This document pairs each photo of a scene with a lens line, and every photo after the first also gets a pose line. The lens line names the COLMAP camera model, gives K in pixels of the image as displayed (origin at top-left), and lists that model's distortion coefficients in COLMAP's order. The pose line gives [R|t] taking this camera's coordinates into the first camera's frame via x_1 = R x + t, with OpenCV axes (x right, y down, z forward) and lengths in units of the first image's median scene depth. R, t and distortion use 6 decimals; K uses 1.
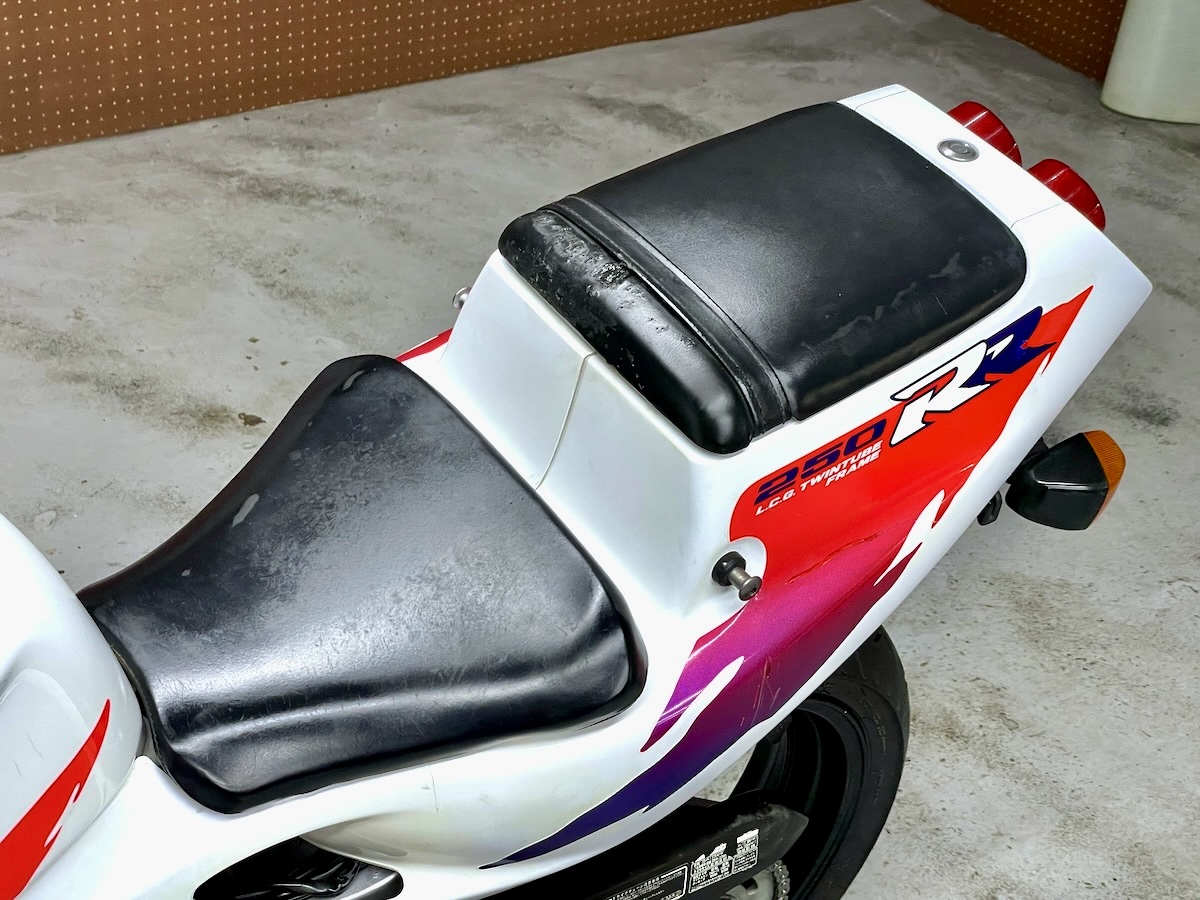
lens RADIAL K [[1933.0, 0, 602.5], [0, 1933.0, 451.7], [0, 0, 1]] dist [0.097451, 0.020429]
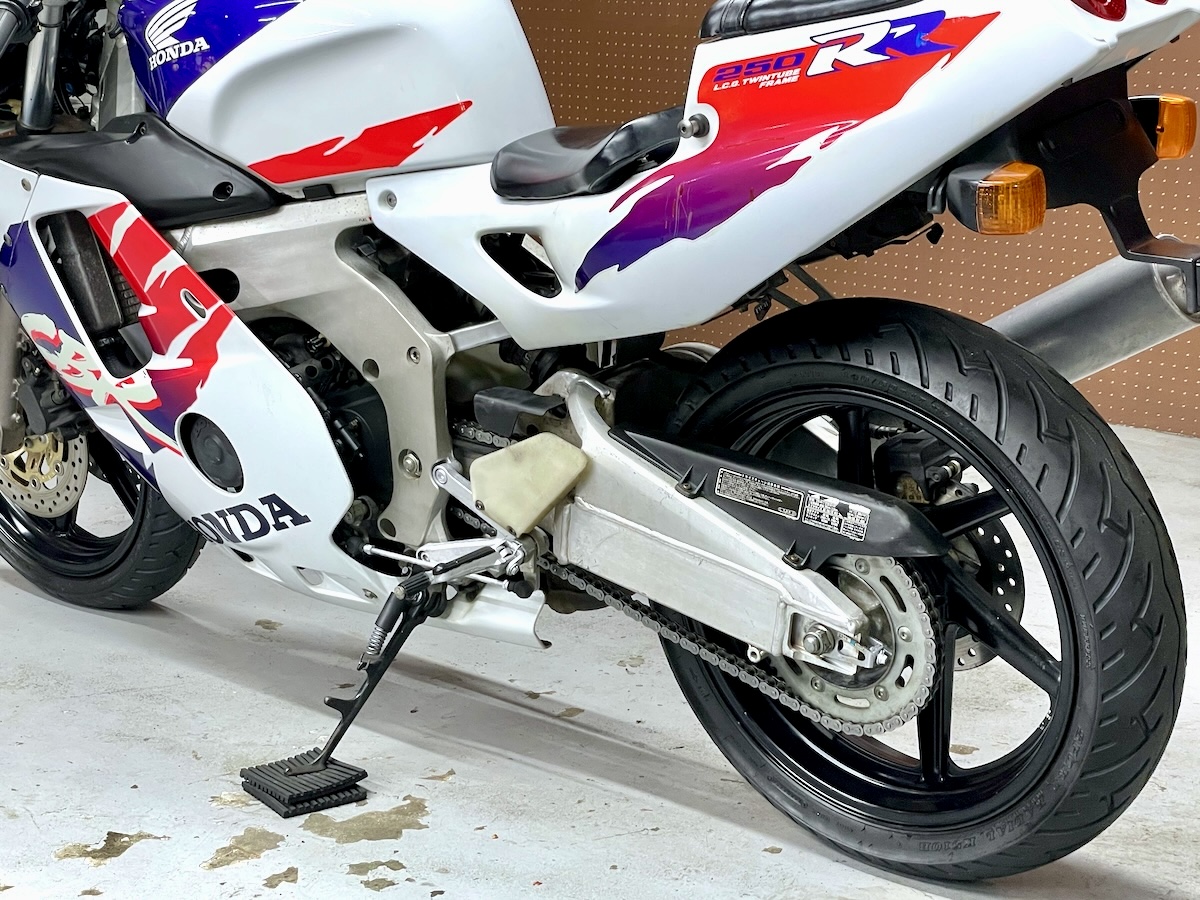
lens RADIAL K [[2176.3, 0, 608.0], [0, 2176.3, 442.8], [0, 0, 1]] dist [0.073258, 0.283246]
pose [[0.246926, 0.142377, -0.958518, 1.717916], [-0.519328, 0.854548, -0.006851, 0.320072], [0.818124, 0.499477, 0.284950, 0.561826]]
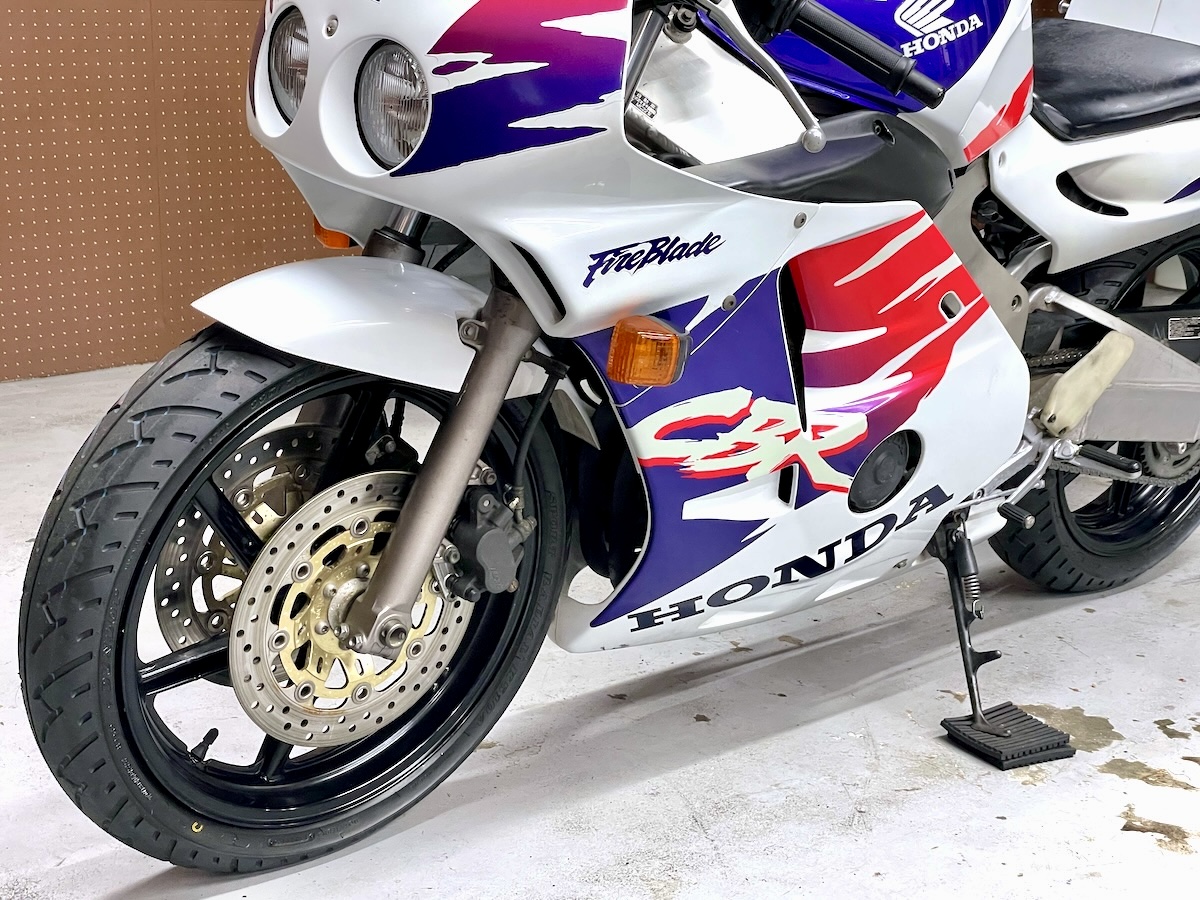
lens RADIAL K [[1933.0, 0, 602.5], [0, 1933.0, 451.7], [0, 0, 1]] dist [0.097451, 0.020429]
pose [[0.993654, -0.081625, 0.077389, -0.809457], [0.101198, 0.949085, -0.298324, 0.993073], [-0.049097, 0.304262, 0.951322, -0.795616]]
